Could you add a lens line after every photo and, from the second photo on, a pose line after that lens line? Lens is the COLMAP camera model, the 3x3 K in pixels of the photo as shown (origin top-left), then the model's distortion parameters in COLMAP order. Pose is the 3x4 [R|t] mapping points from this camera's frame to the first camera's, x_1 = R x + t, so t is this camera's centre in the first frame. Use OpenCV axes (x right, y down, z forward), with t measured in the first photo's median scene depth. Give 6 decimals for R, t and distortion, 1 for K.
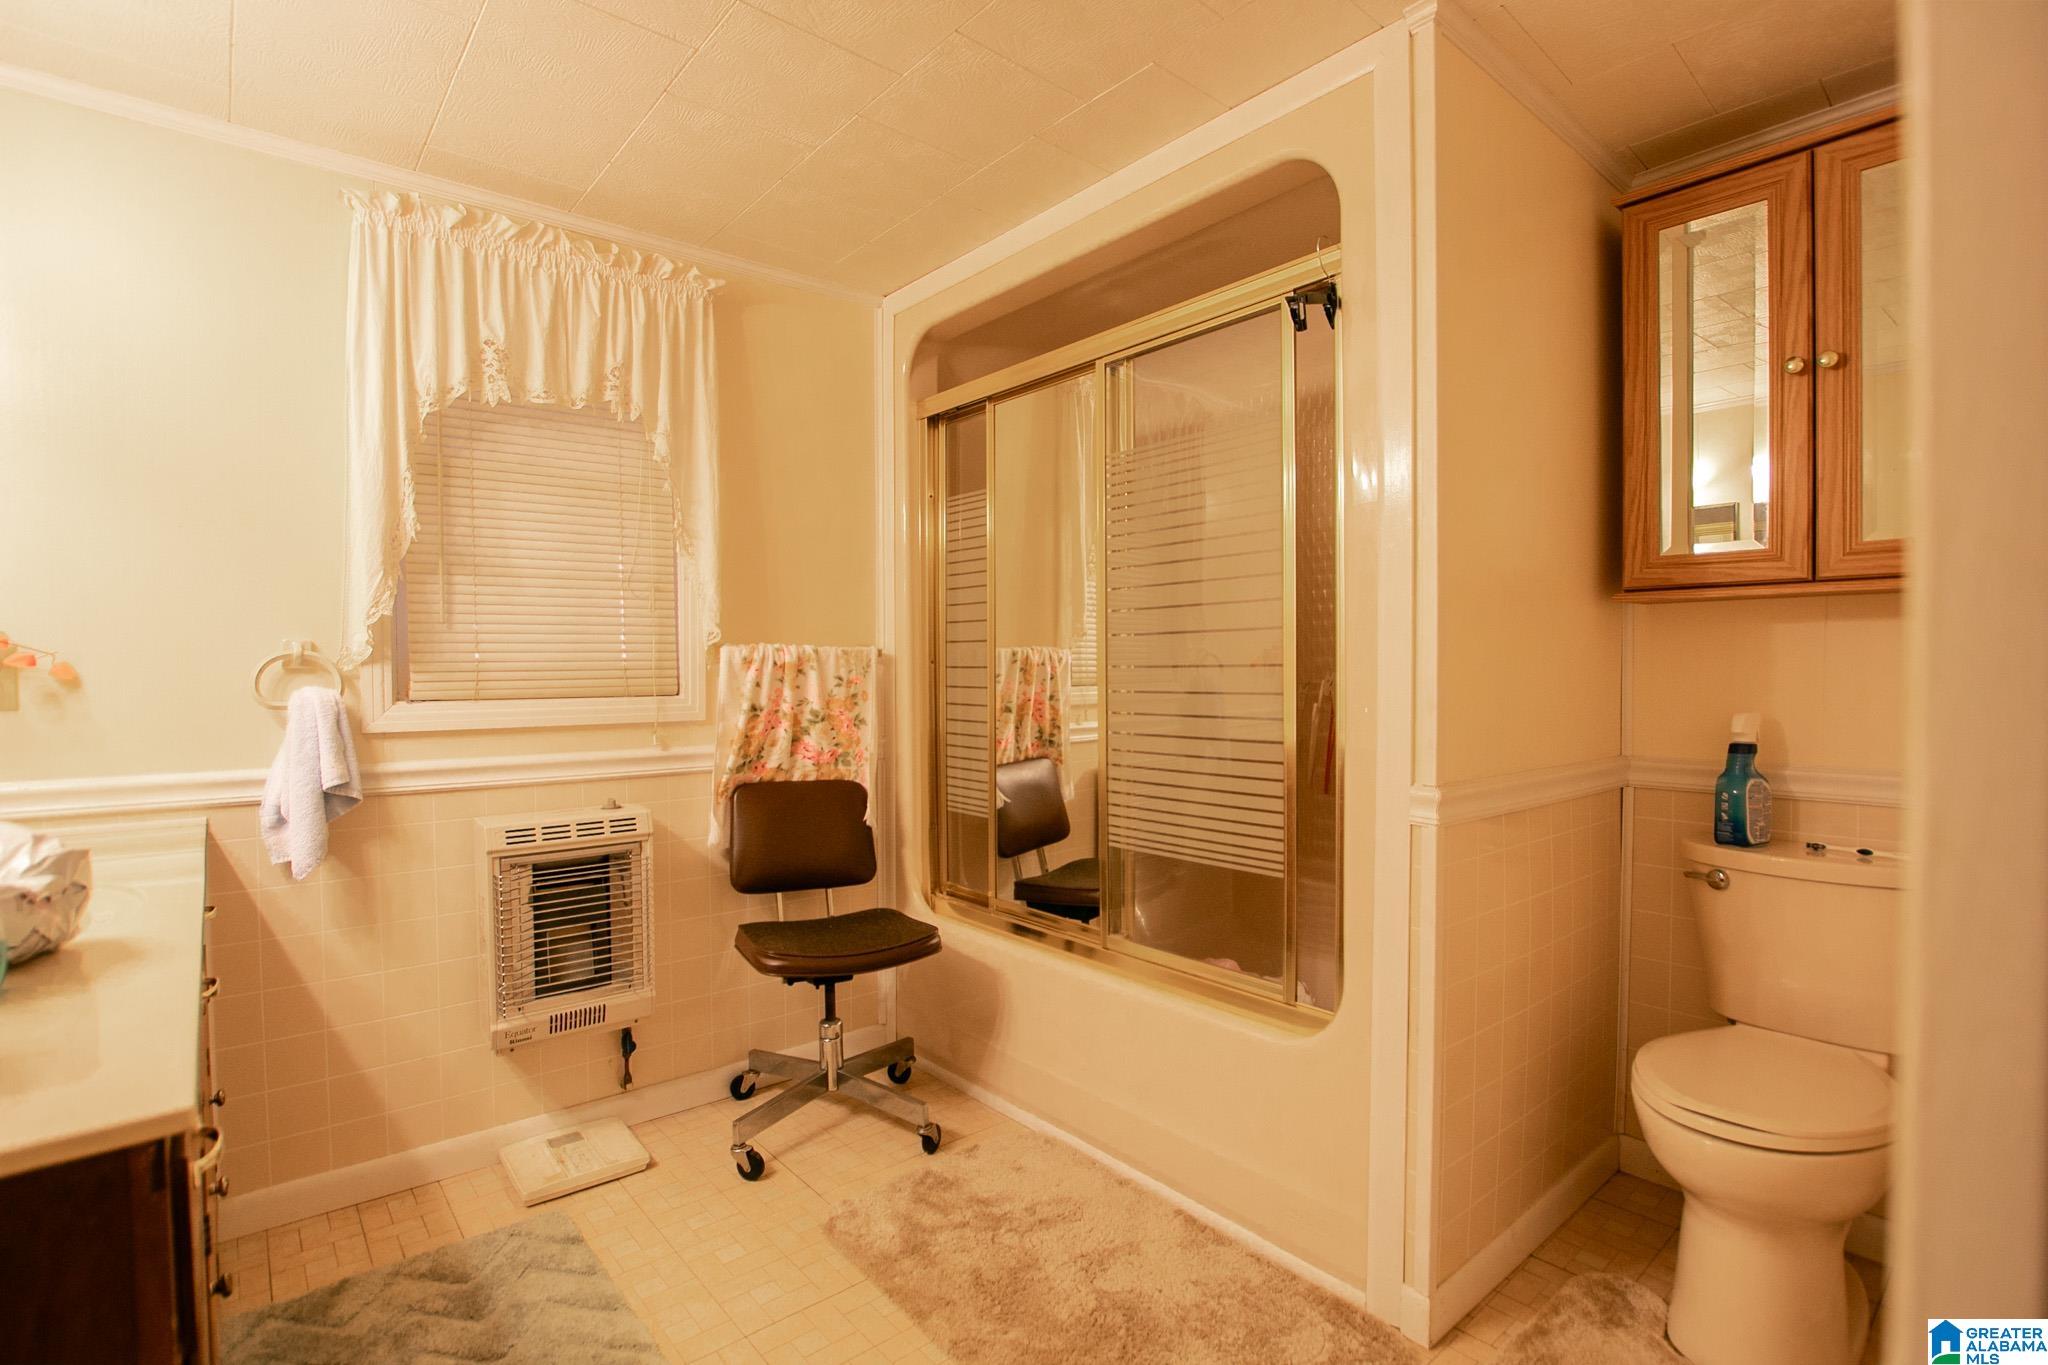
lens RADIAL K [[949.0, 0, 1010.2], [0, 949.0, 690.7], [0, 0, 1]] dist [-0.029679, 0.001300]
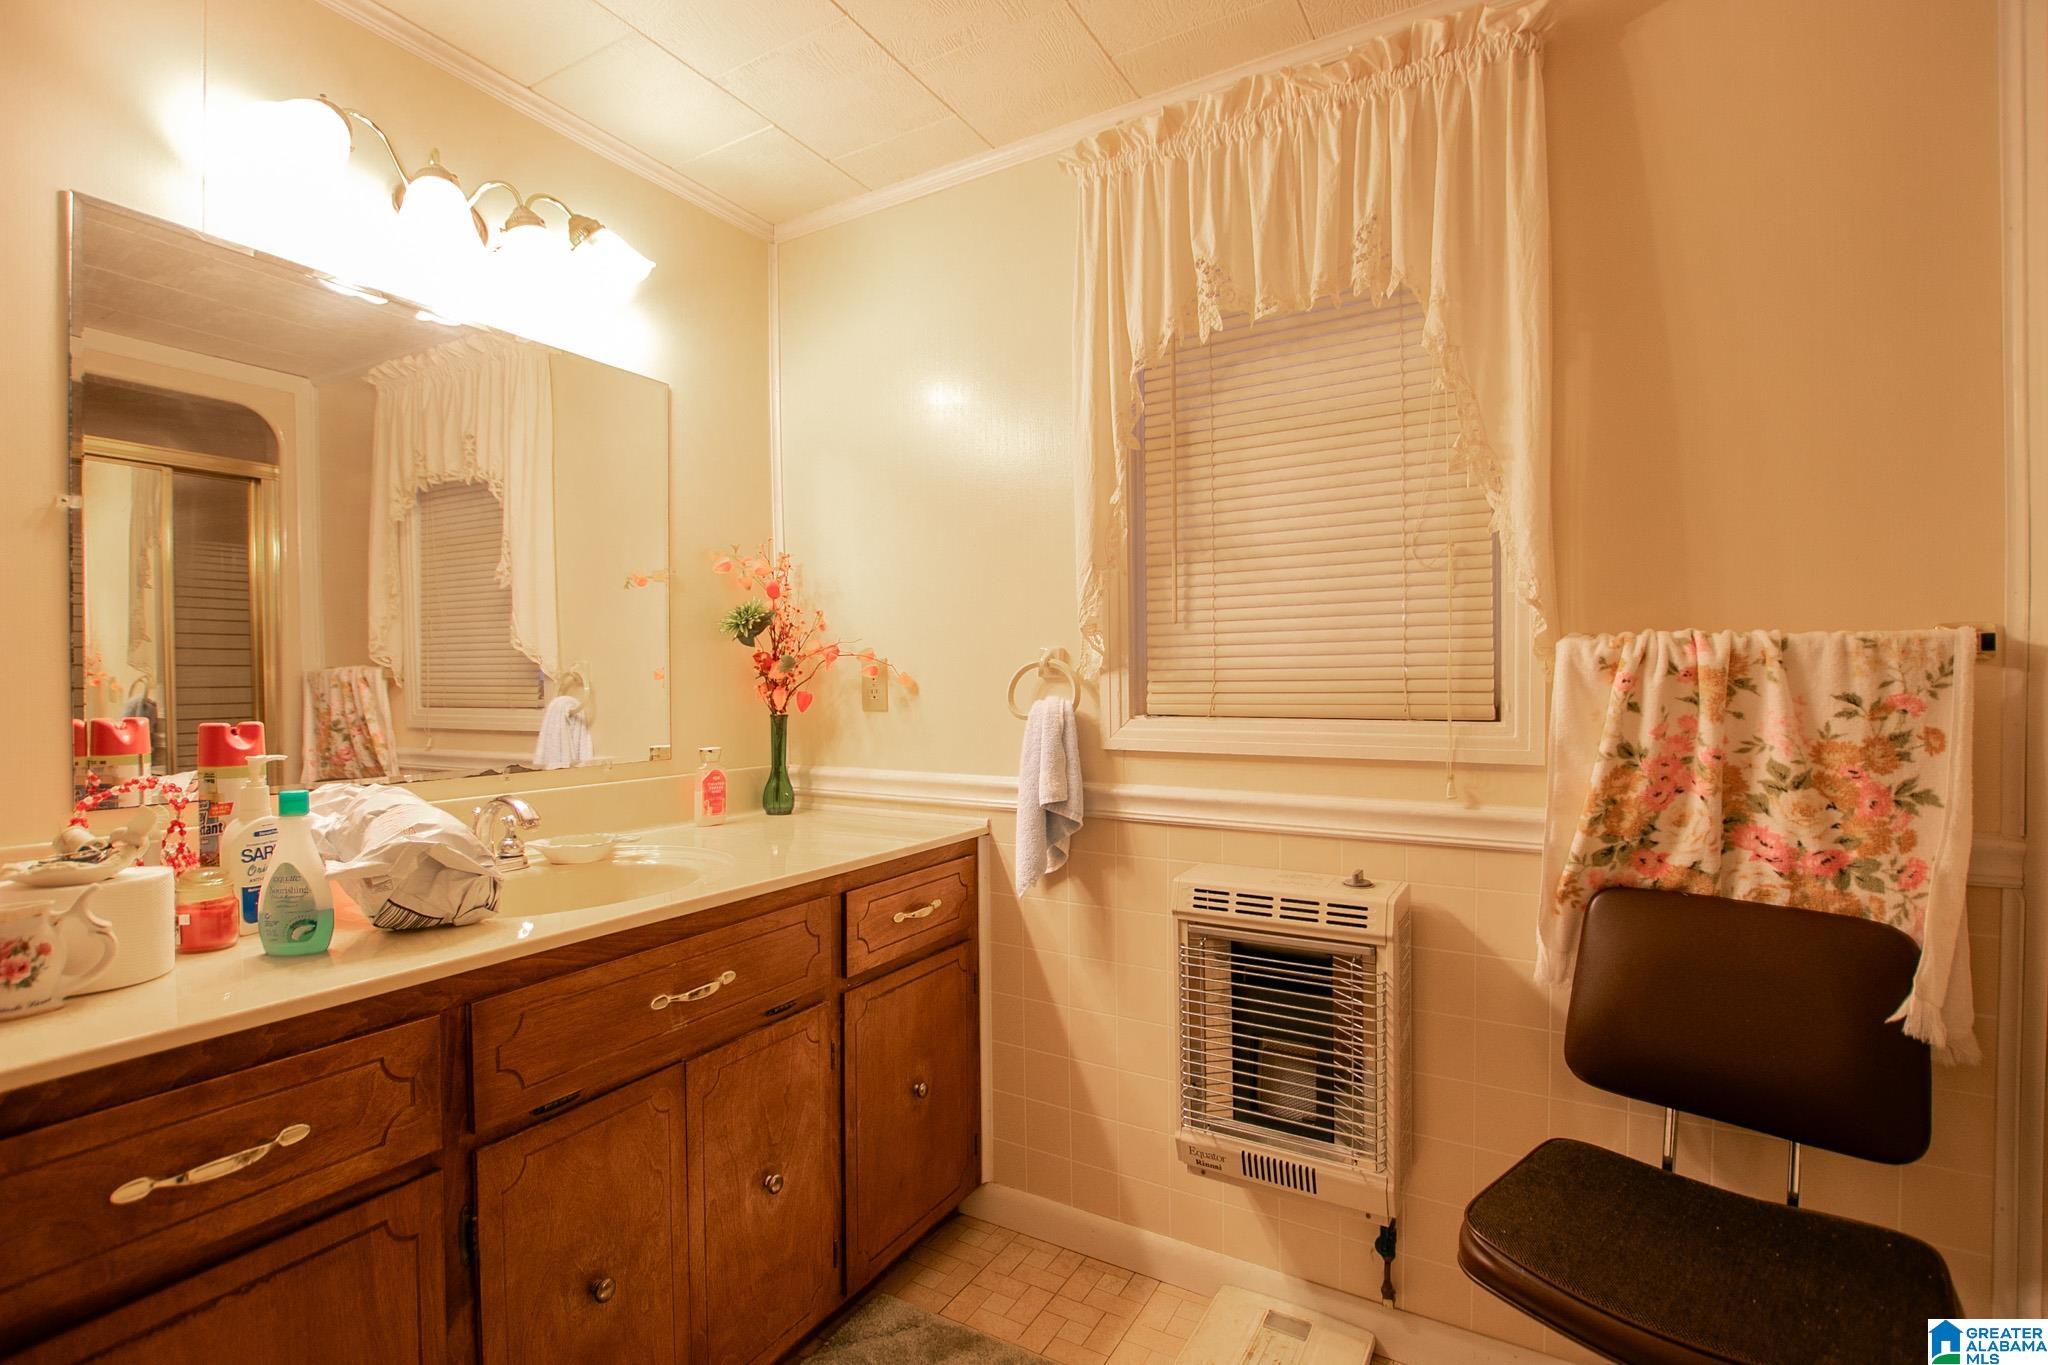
lens RADIAL K [[949.0, 0, 1010.2], [0, 949.0, 690.7], [0, 0, 1]] dist [-0.029679, 0.001300]
pose [[0.332174, 0.015012, -0.943099, 0.117926], [-0.019256, 0.999773, 0.009131, -0.014324], [0.943022, 0.015127, 0.332387, 0.494940]]
